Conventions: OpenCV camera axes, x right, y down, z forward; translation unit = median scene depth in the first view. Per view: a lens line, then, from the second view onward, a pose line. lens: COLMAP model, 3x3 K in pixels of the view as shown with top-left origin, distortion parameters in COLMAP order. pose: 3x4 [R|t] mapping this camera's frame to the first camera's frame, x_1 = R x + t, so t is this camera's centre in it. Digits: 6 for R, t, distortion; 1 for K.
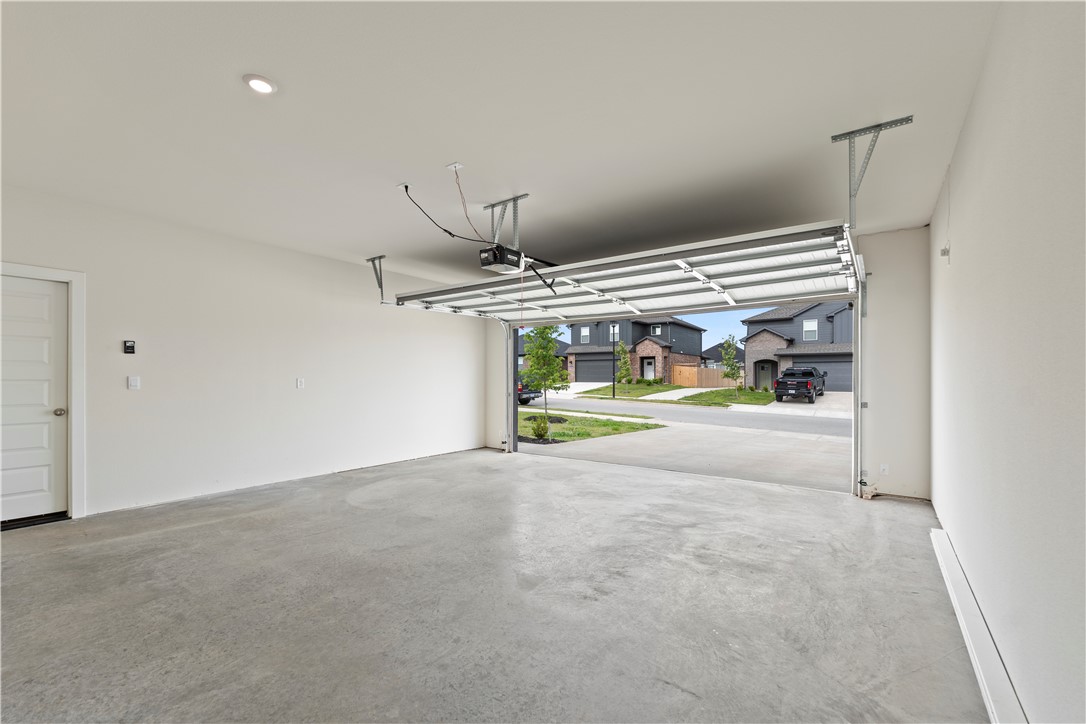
lens RADIAL K [[456.4, 0, 548.6], [0, 456.4, 373.1], [0, 0, 1]] dist [0.000394, -0.000052]
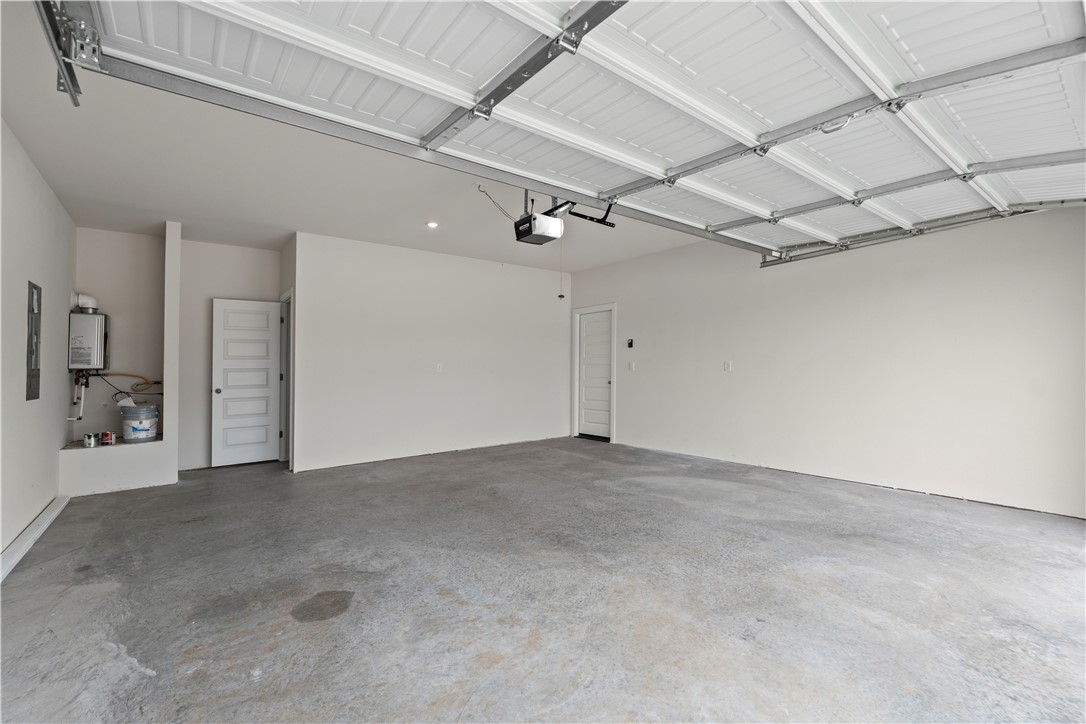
lens RADIAL K [[456.4, 0, 548.6], [0, 456.4, 373.1], [0, 0, 1]] dist [0.000394, -0.000052]
pose [[-0.252209, 0.020326, -0.967459, 0.742435], [0.028196, 0.999509, 0.013648, 0.016691], [0.967262, -0.023837, -0.252658, 1.226895]]
